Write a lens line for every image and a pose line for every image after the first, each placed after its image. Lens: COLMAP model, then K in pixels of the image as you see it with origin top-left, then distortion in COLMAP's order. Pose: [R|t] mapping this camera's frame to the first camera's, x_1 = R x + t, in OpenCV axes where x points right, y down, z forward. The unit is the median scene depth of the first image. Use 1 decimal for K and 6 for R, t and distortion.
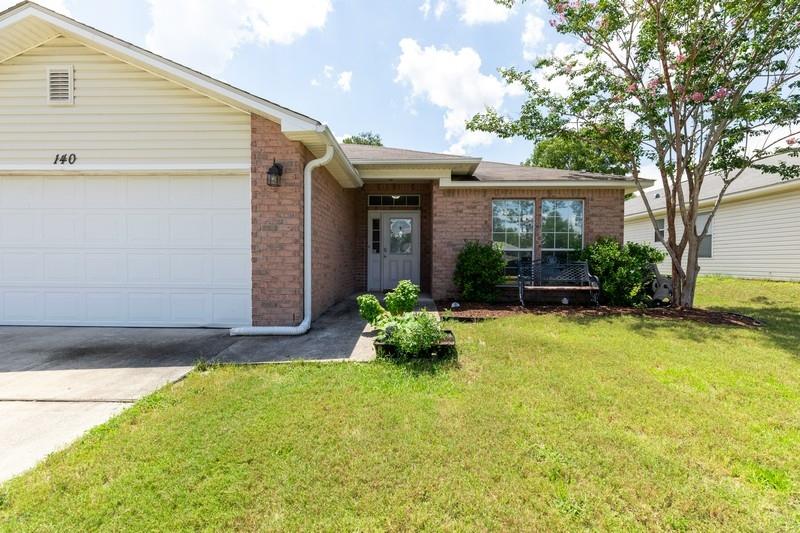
lens RADIAL K [[358.9, 0, 400.0], [0, 358.9, 263.6], [0, 0, 1]] dist [0.000519, -0.002656]
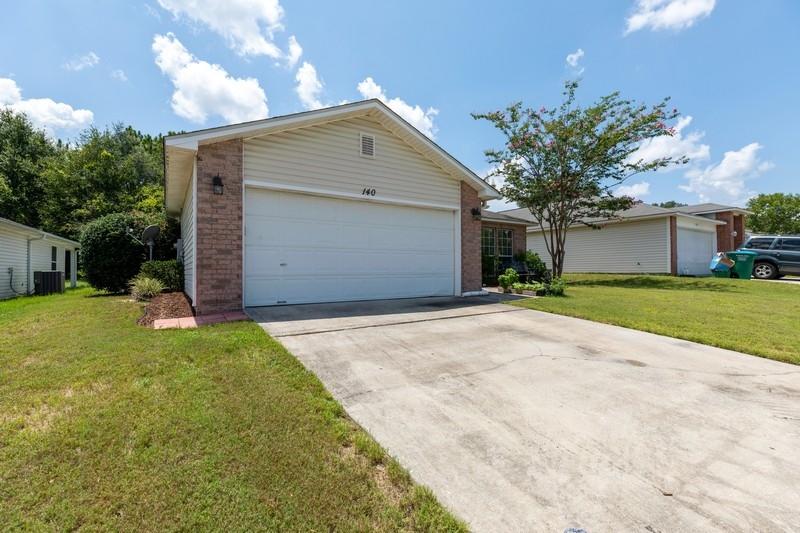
lens RADIAL K [[358.9, 0, 397.5], [0, 358.9, 266.5], [0, 0, 1]] dist [0.000519, -0.002656]
pose [[0.824075, -0.001794, 0.566478, -1.709558], [0.022016, 0.999341, -0.028864, 0.082093], [-0.566053, 0.036258, 0.823571, -0.352930]]
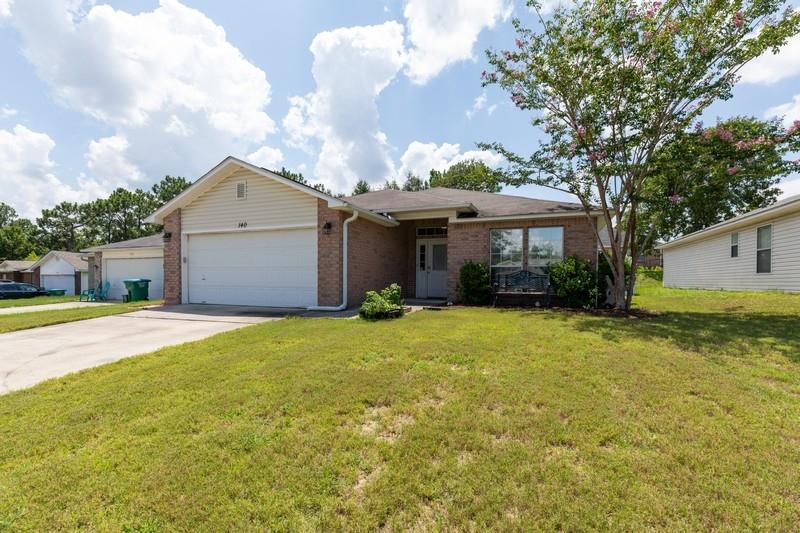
lens RADIAL K [[358.9, 0, 398.0], [0, 358.9, 281.3], [0, 0, 1]] dist [0.000519, -0.002656]
pose [[0.935229, 0.004019, -0.354020, 0.656690], [-0.006275, 0.999967, -0.005225, 0.043618], [0.353988, 0.007108, 0.935223, -0.637945]]
